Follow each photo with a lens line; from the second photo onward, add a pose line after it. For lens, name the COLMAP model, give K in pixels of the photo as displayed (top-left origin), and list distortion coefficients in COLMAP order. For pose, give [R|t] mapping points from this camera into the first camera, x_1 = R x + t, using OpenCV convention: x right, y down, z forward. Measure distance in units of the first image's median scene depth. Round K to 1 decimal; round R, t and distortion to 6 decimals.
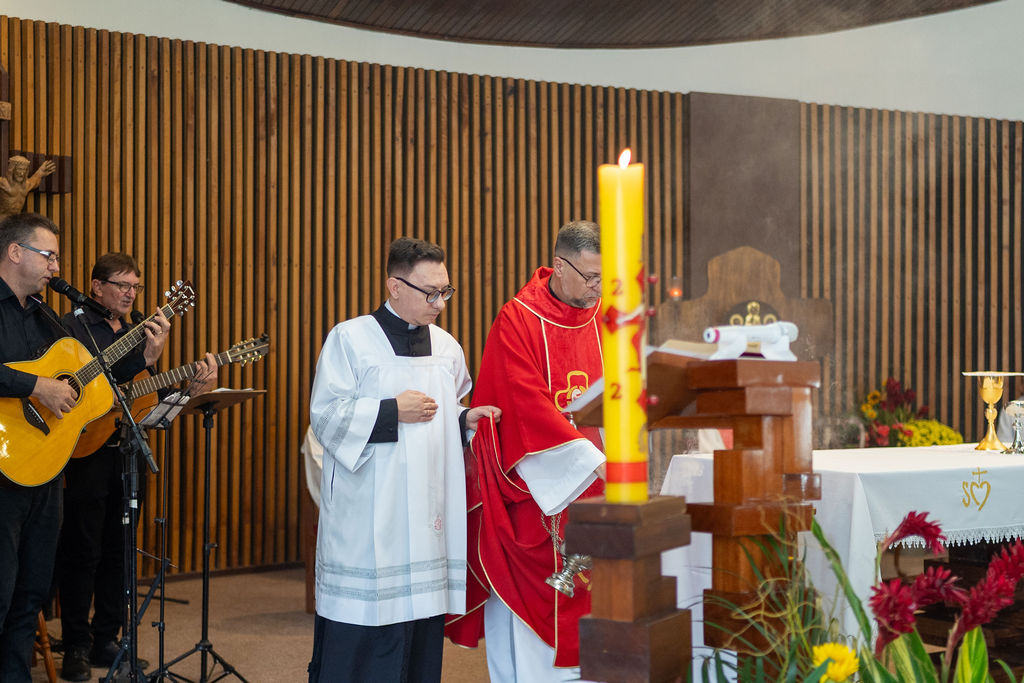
lens RADIAL K [[1503.0, 0, 504.3], [0, 1503.0, 336.1], [0, 0, 1]] dist [-0.021348, 0.046660]
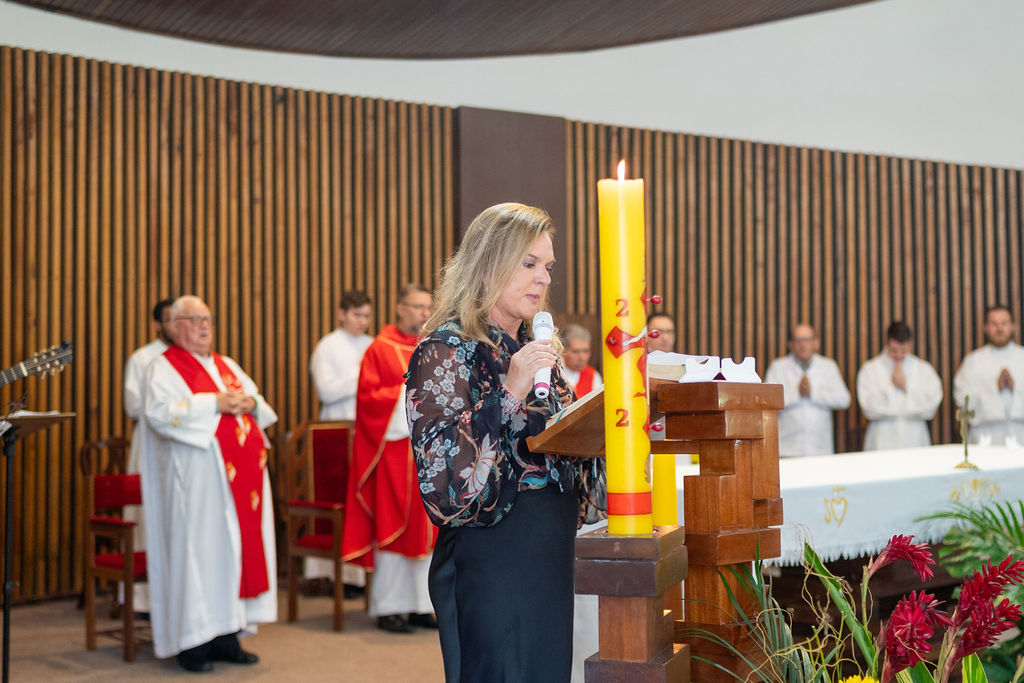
lens RADIAL K [[1502.0, 0, 501.2], [0, 1502.0, 333.3], [0, 0, 1]] dist [-0.011129, 0.005375]
pose [[0.979245, -0.000676, 0.202679, -0.092723], [0.002856, 0.999941, -0.010466, -0.003348], [-0.202660, 0.010827, 0.979189, 0.043514]]
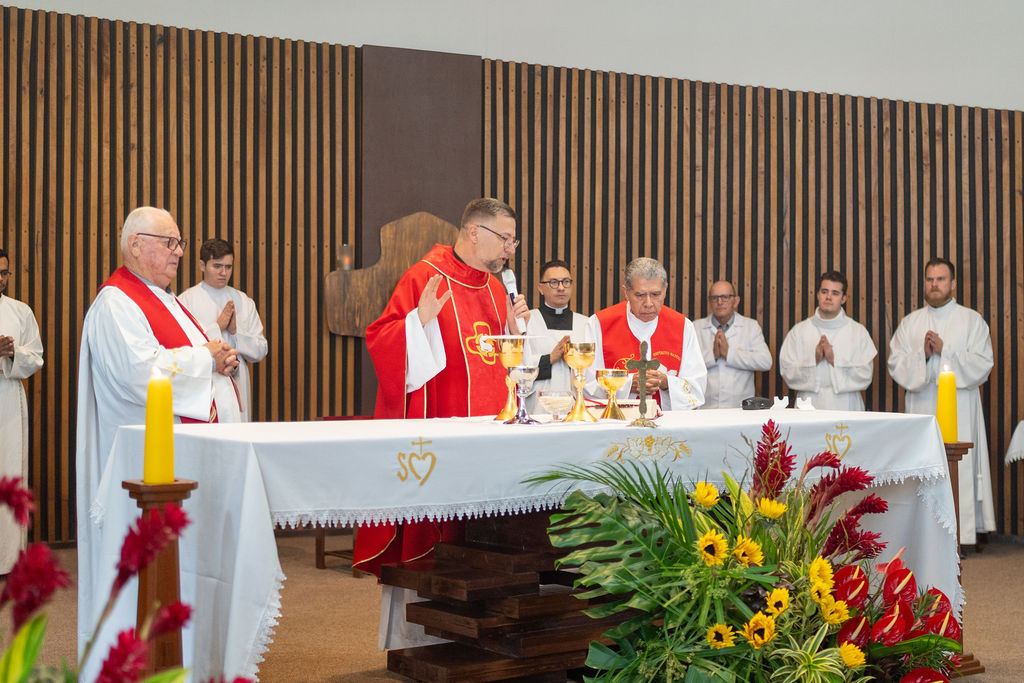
lens RADIAL K [[1543.5, 0, 512.0], [0, 1543.5, 341.5], [0, 0, 1]] dist [-0.014208, 0.006967]
pose [[0.996042, 0.002508, 0.088854, 0.239929], [-0.003558, 0.999926, 0.011661, 0.016888], [-0.088818, -0.011931, 0.995976, 0.072368]]
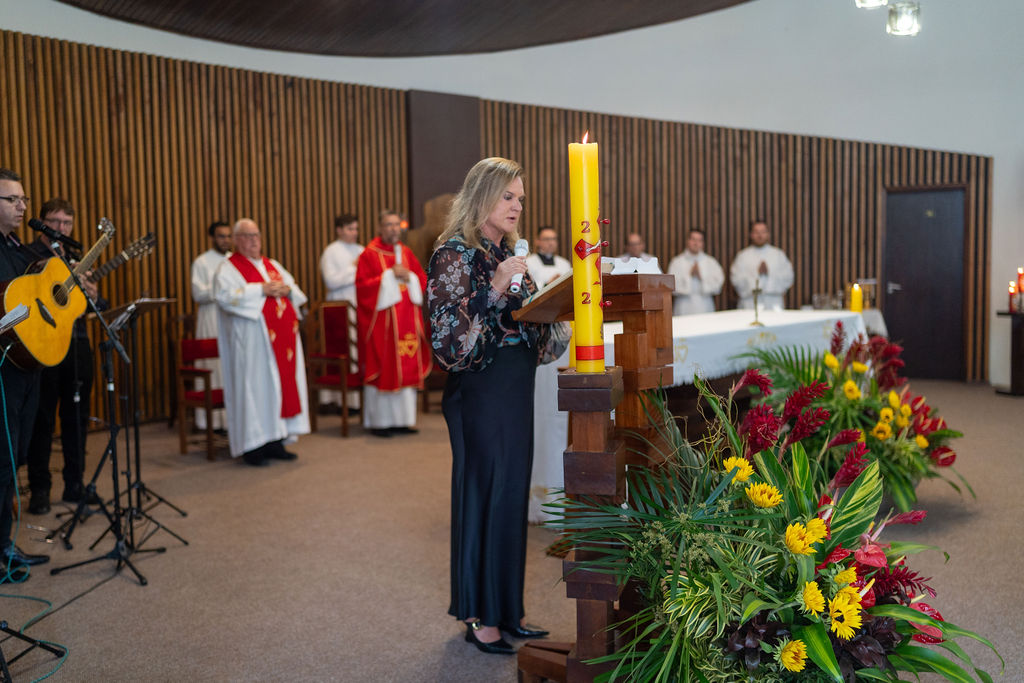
lens RADIAL K [[979.0, 0, 503.7], [0, 979.0, 340.6], [0, 0, 1]] dist [-0.009040, -0.000456]
pose [[0.957641, -0.040215, 0.285144, -0.134472], [0.014259, 0.995608, 0.092526, -0.005753], [-0.287612, -0.084540, 0.954008, 0.051328]]
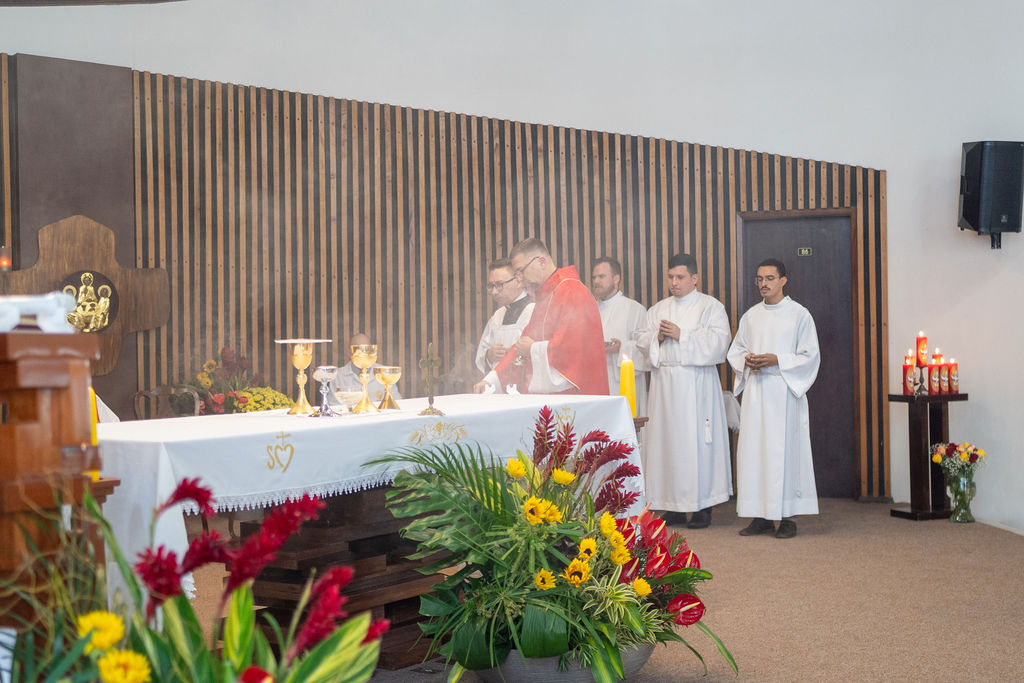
lens RADIAL K [[1503.0, 0, 504.3], [0, 1503.0, 336.1], [0, 0, 1]] dist [-0.021348, 0.046660]
pose [[0.913467, -0.018179, 0.406507, 0.027985], [0.009885, 0.999698, 0.022495, -0.000419], [-0.406793, -0.016531, 0.913371, -0.013161]]
